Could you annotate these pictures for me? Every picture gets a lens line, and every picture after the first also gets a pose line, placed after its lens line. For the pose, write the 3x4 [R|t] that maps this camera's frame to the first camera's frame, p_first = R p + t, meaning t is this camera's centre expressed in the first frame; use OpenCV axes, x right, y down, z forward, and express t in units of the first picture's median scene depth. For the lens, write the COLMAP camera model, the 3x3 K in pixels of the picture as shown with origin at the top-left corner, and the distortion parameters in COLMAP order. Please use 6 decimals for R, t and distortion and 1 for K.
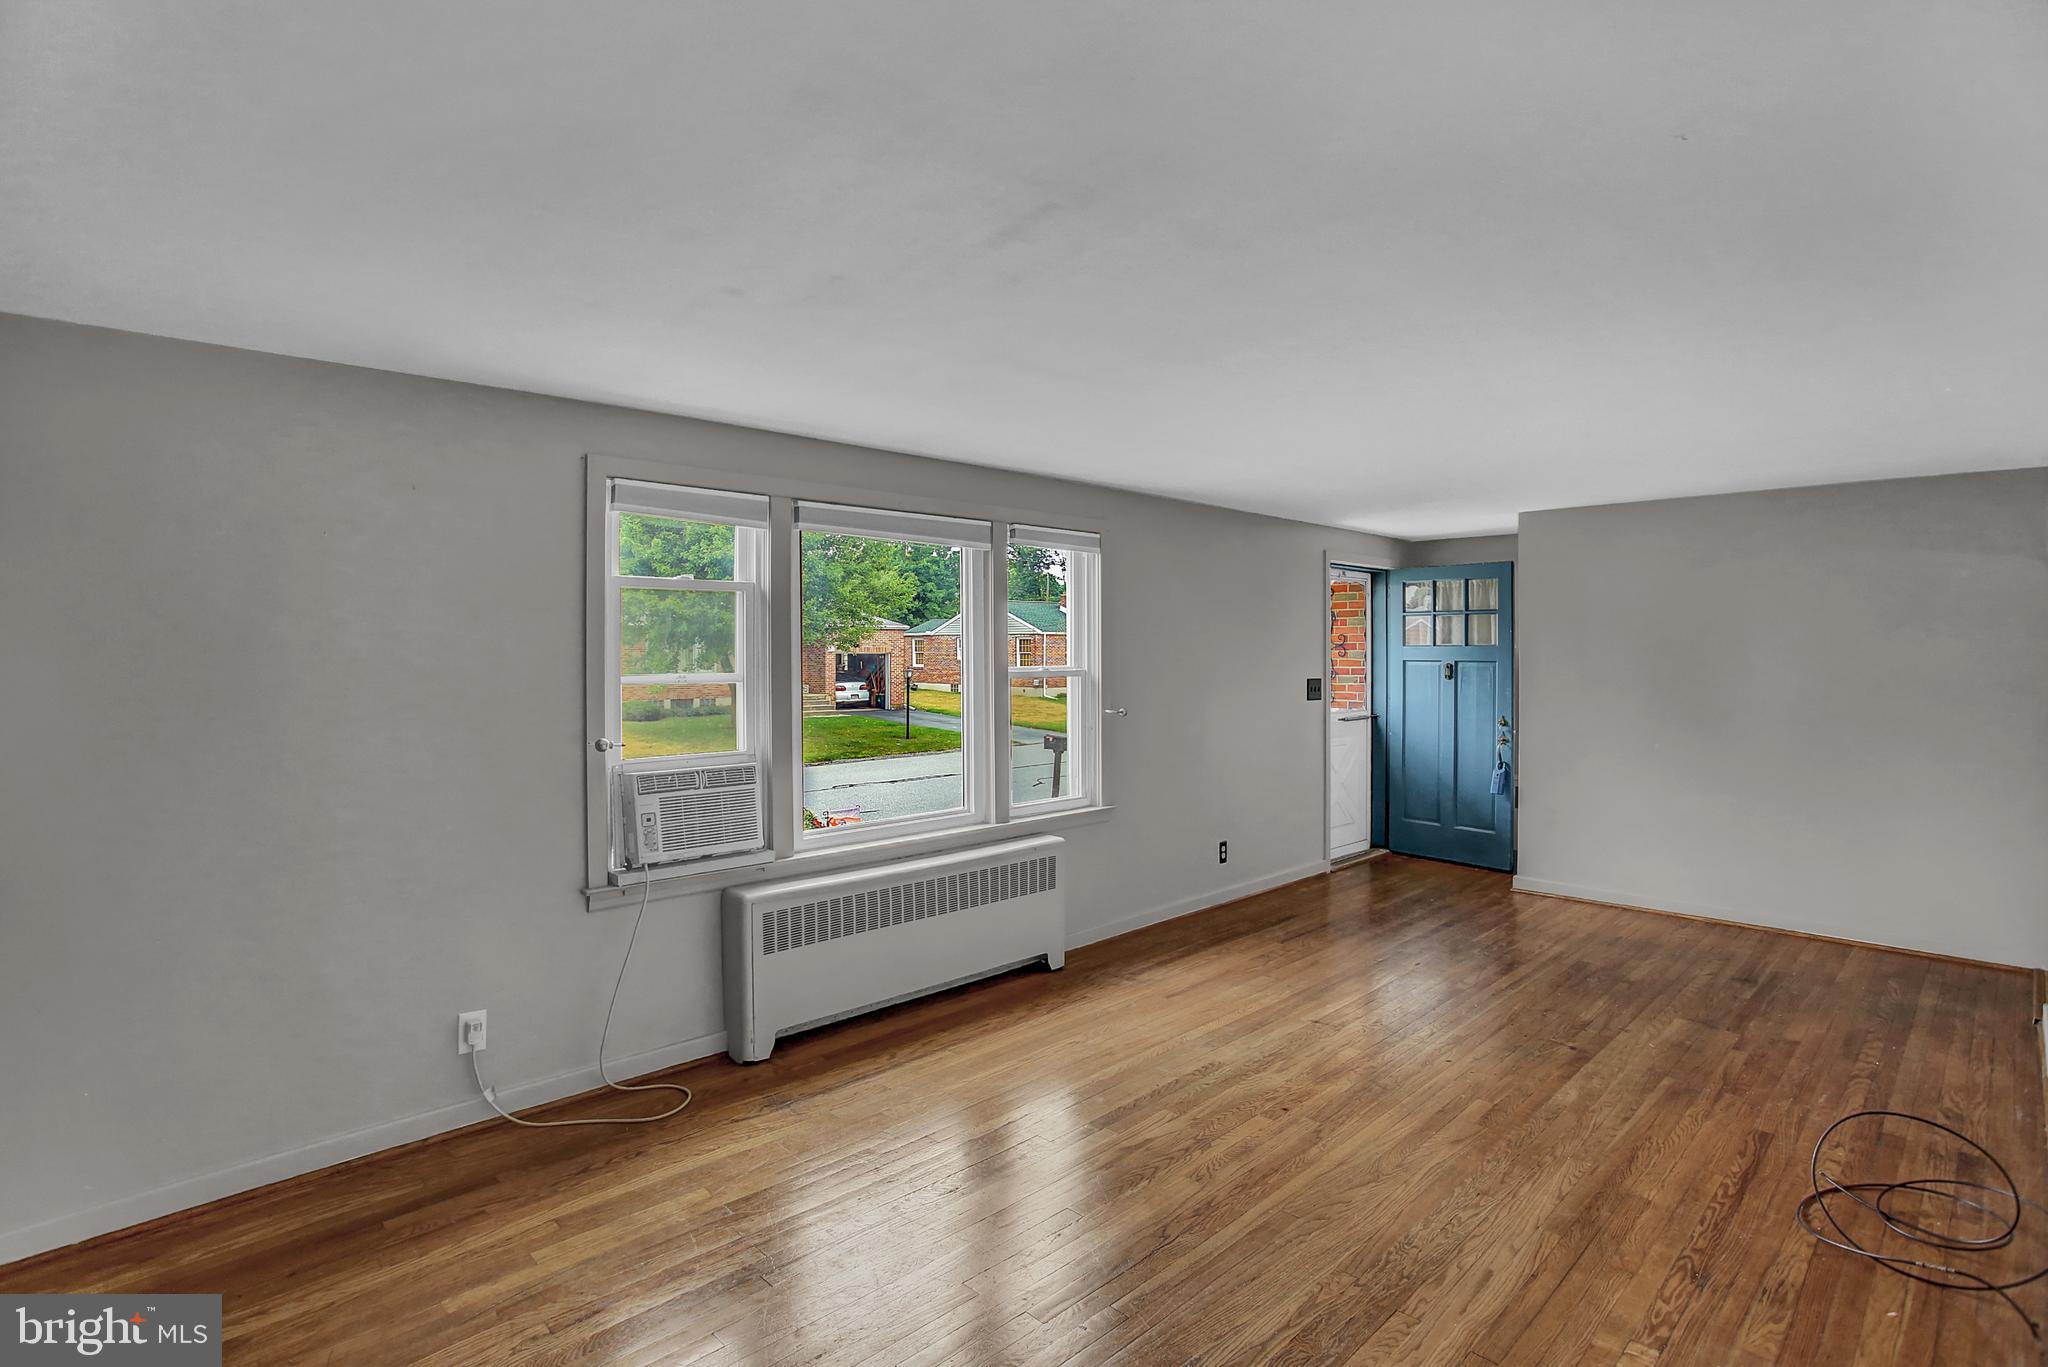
lens RADIAL K [[1037.7, 0, 1017.1], [0, 1037.7, 660.1], [0, 0, 1]] dist [-0.071883, 0.027830]
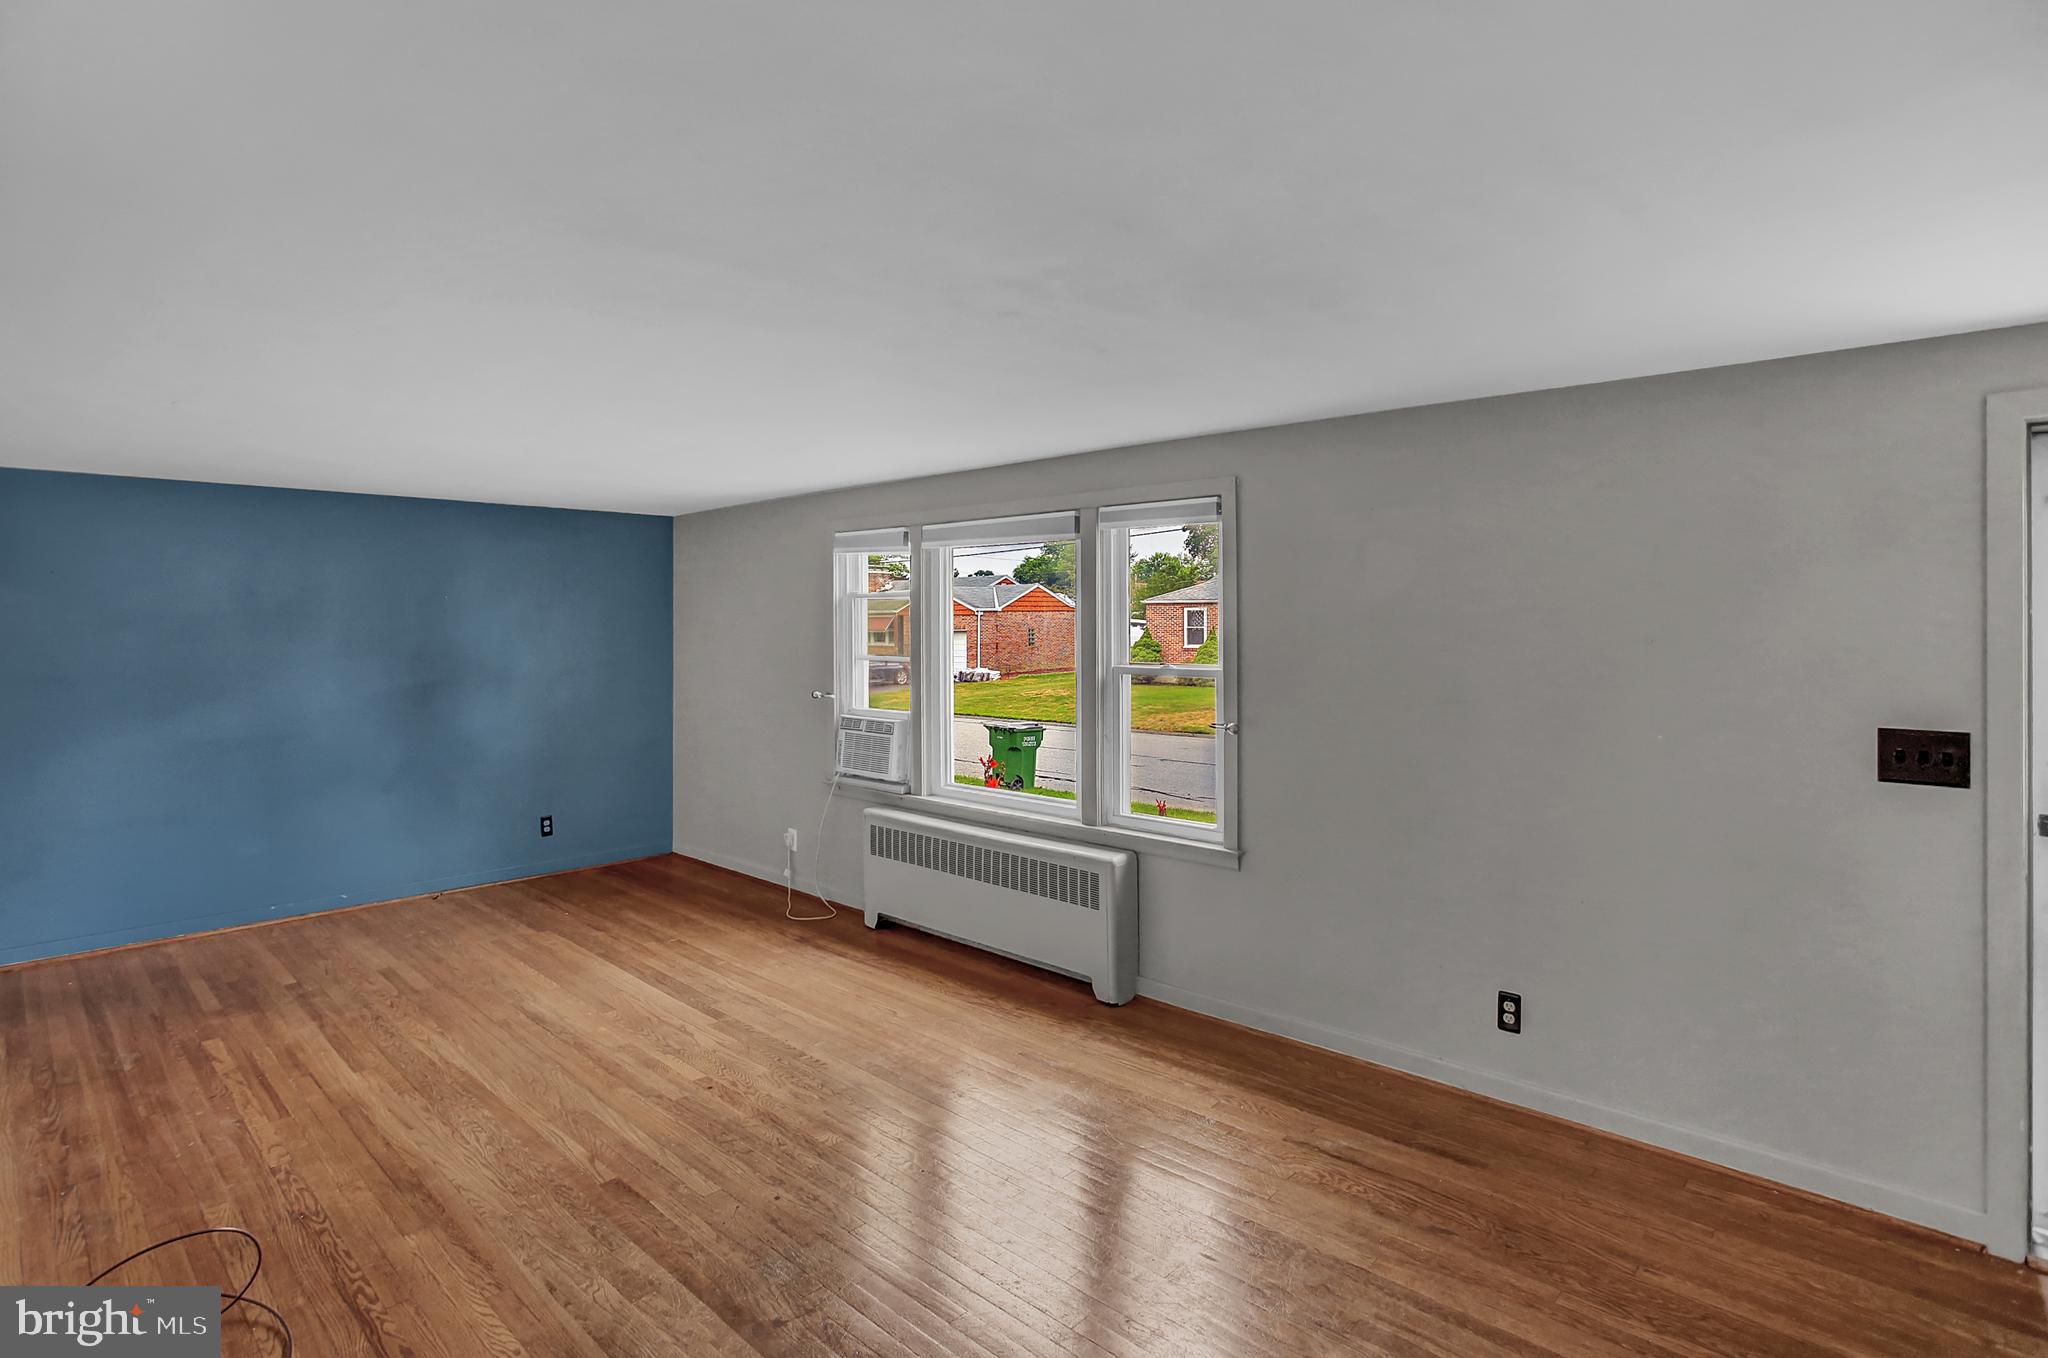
lens RADIAL K [[1037.7, 0, 1017.1], [0, 1037.7, 655.6], [0, 0, 1]] dist [-0.071883, 0.027830]
pose [[0.030334, 0.037897, -0.998821, 1.308946], [-0.001606, 0.999282, 0.037866, -0.048908], [0.999539, 0.000455, 0.030373, 1.281469]]
